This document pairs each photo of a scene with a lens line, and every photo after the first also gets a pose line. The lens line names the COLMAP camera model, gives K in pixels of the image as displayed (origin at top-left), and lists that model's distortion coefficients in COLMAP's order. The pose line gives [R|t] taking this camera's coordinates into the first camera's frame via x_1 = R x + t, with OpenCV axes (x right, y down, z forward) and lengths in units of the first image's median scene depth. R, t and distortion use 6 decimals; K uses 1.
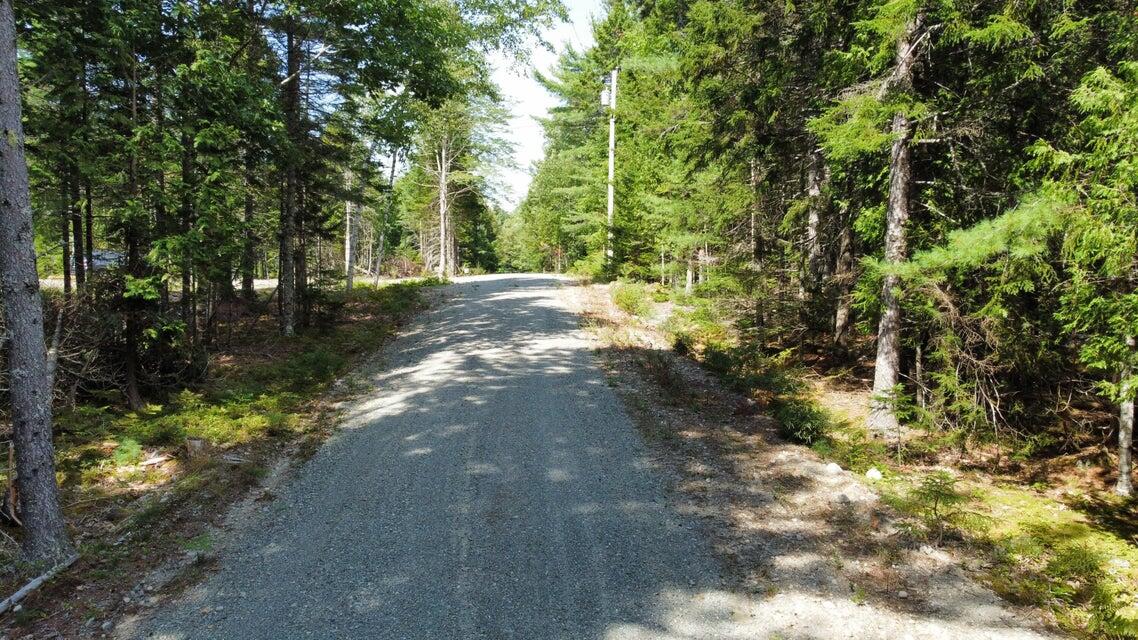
lens RADIAL K [[861.0, 0, 569.5], [0, 861.0, 317.7], [0, 0, 1]] dist [-0.003713, -0.001908]
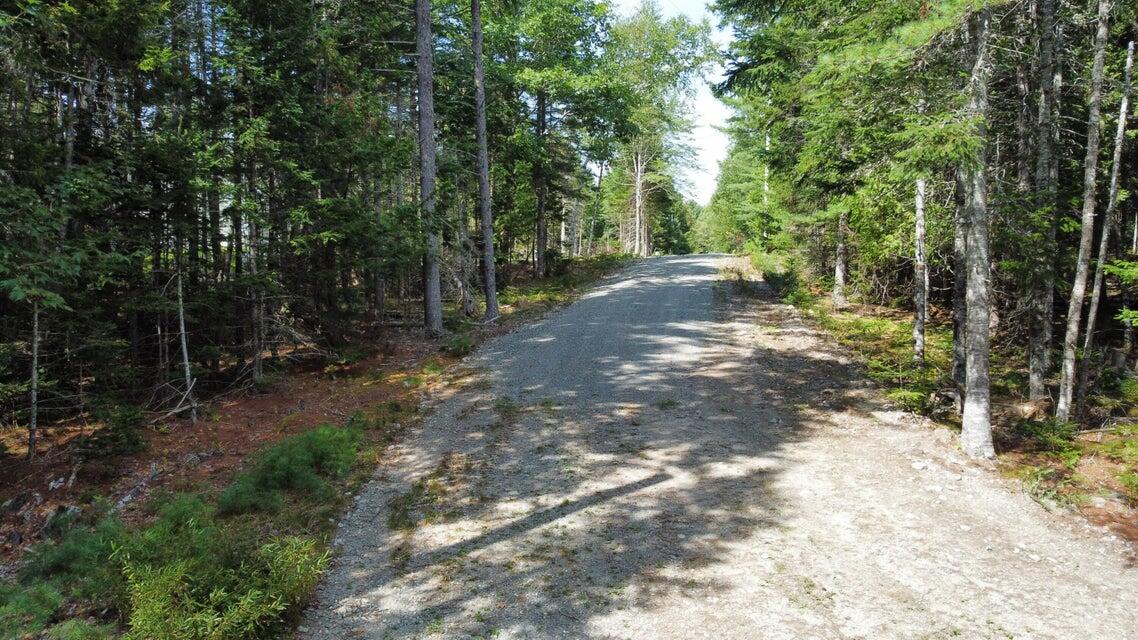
lens RADIAL K [[861.0, 0, 569.5], [0, 861.0, 317.7], [0, 0, 1]] dist [-0.003713, -0.001908]
pose [[0.973301, 0.012857, -0.229170, 0.043093], [-0.011693, 0.999911, 0.006438, 0.032039], [0.229233, -0.003586, 0.973365, -0.231083]]
